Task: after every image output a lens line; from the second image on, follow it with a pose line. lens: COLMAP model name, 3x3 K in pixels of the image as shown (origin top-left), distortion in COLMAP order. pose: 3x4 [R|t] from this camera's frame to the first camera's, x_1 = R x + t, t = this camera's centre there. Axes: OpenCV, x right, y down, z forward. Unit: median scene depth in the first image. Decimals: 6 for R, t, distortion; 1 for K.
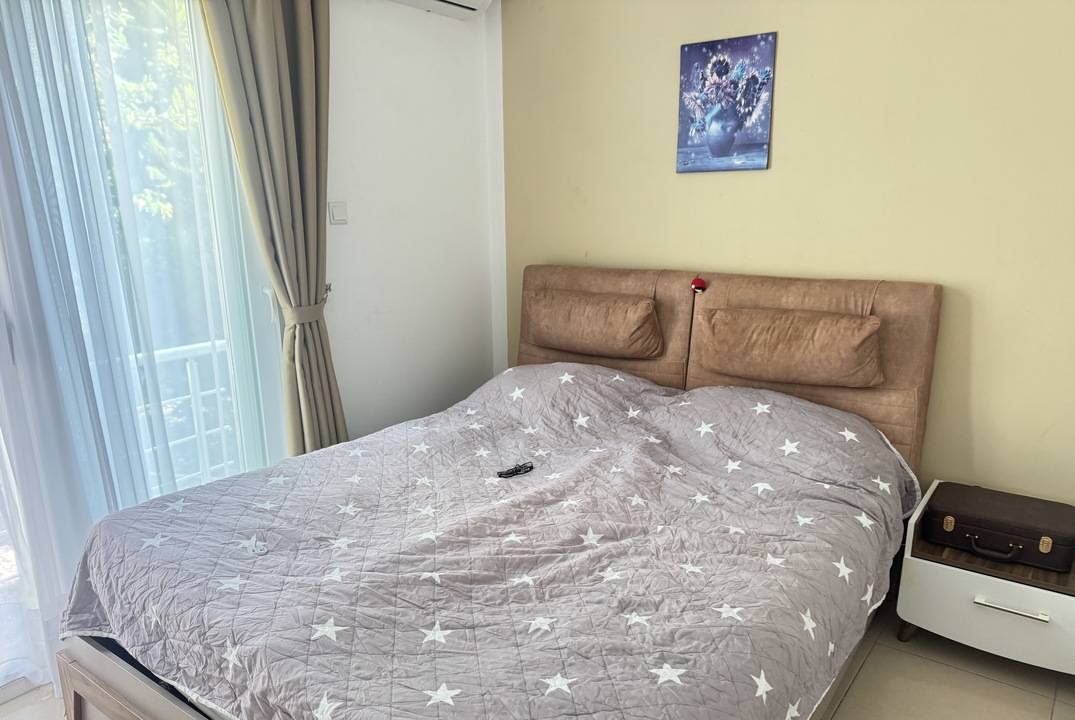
lens RADIAL K [[742.4, 0, 533.7], [0, 742.4, 417.4], [0, 0, 1]] dist [0.117235, -0.274350]
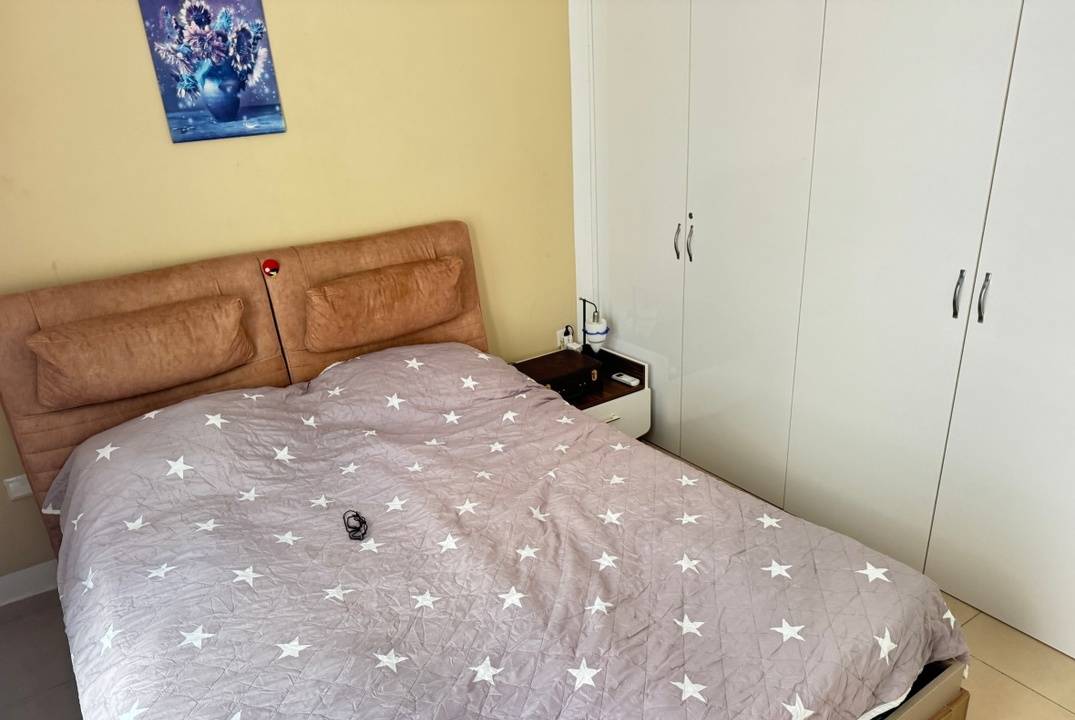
lens RADIAL K [[747.3, 0, 543.3], [0, 747.3, 397.0], [0, 0, 1]] dist [0.106128, -0.140673]
pose [[0.317933, -0.374549, 0.870995, -0.545426], [0.318522, 0.907463, 0.273963, -0.189929], [-0.893007, 0.190329, 0.407814, 0.391062]]
